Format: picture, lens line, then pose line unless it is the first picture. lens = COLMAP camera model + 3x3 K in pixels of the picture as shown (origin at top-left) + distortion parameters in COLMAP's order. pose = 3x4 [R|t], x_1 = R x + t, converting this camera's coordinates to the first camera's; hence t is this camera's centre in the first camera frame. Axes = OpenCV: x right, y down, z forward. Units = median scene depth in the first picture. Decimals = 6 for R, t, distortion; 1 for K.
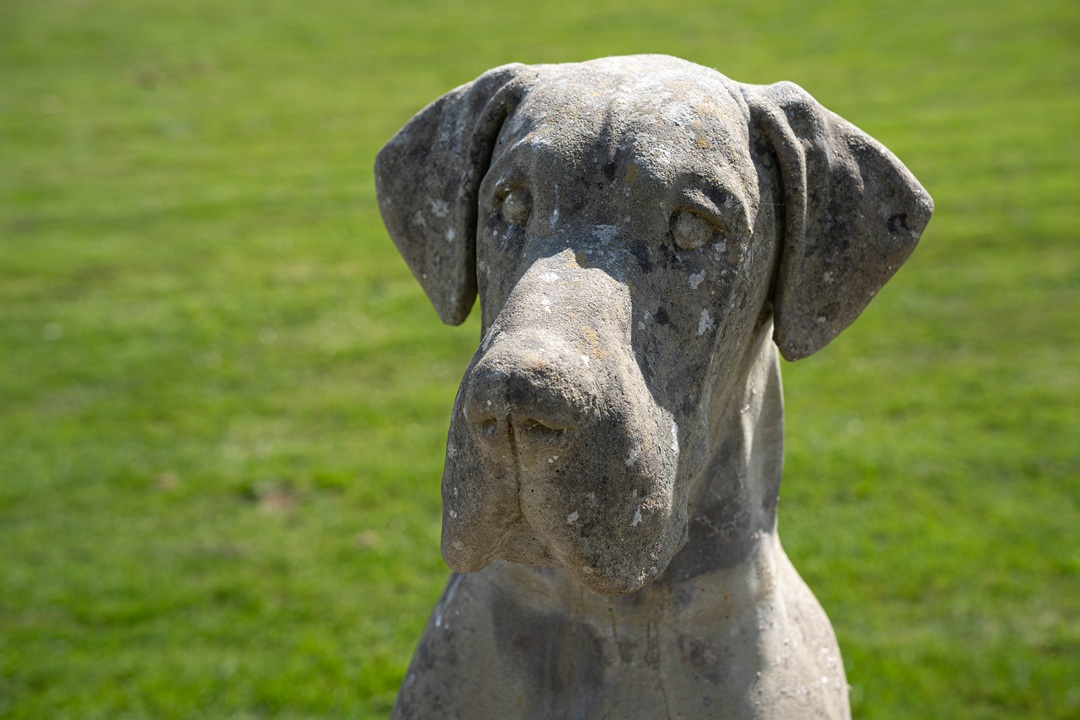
lens RADIAL K [[2054.2, 0, 537.5], [0, 2054.2, 370.8], [0, 0, 1]] dist [0.438660, 0.000000]
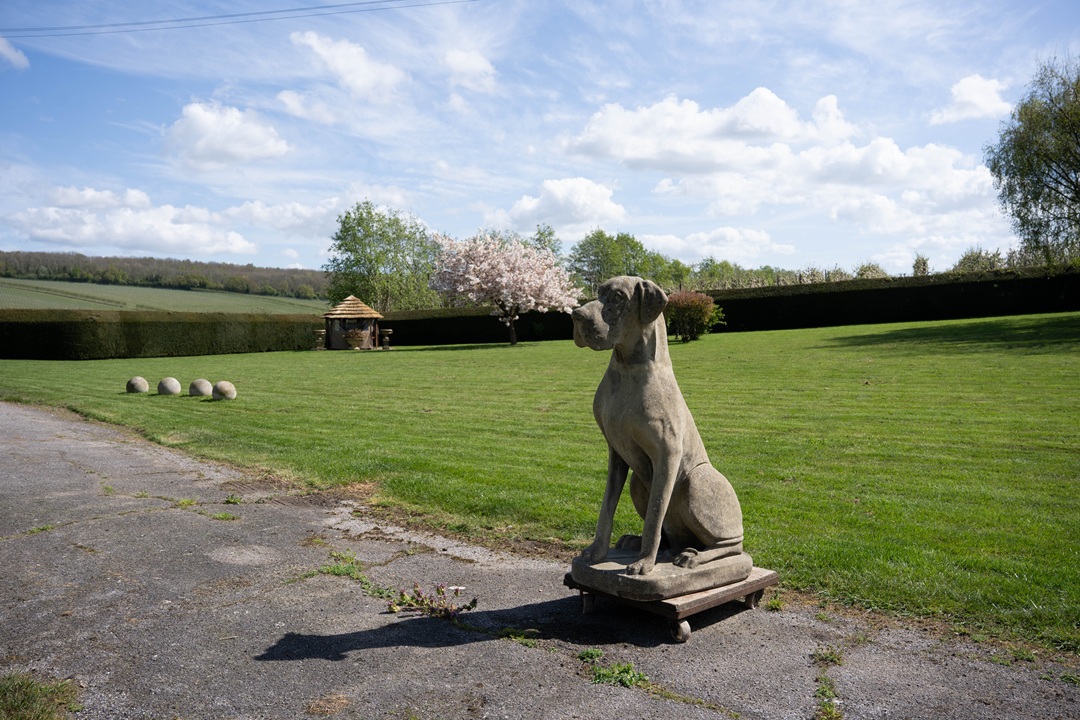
lens RADIAL K [[875.4, 0, 537.4], [0, 875.4, 361.3], [0, 0, 1]] dist [-0.191338, 0.154294]
pose [[0.796405, 0.063213, -0.601451, 1.426561], [-0.172055, 0.977108, -0.125130, 0.476675], [0.579773, 0.203137, 0.789049, -1.174848]]
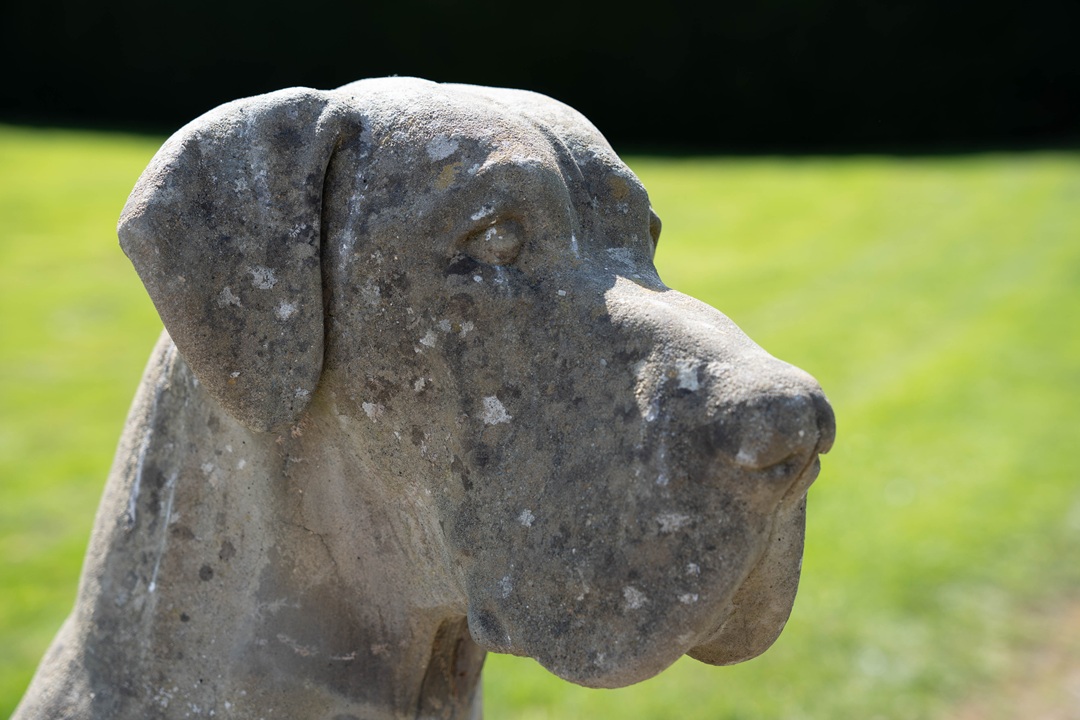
lens RADIAL K [[2054.2, 0, 544.3], [0, 2054.2, 363.7], [0, 0, 1]] dist [0.438660, 0.000000]
pose [[0.484693, -0.119237, 0.866519, -0.678790], [0.209492, 0.977657, 0.017349, -0.041334], [-0.849226, 0.173119, 0.498843, 0.560744]]
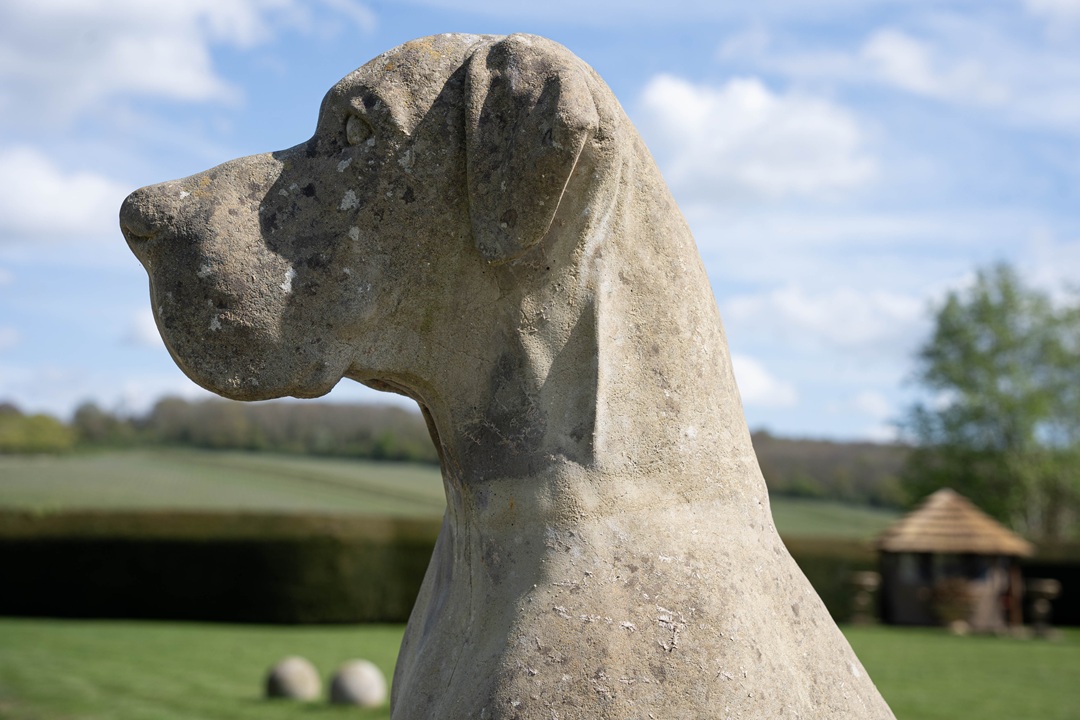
lens RADIAL K [[2054.2, 0, 533.4], [0, 2054.2, 362.2], [0, 0, 1]] dist [0.438660, 0.000000]
pose [[0.465733, -0.037524, -0.884129, 1.151724], [-0.248940, 0.953198, -0.171589, 0.239090], [0.849189, 0.300010, 0.434595, 0.547866]]
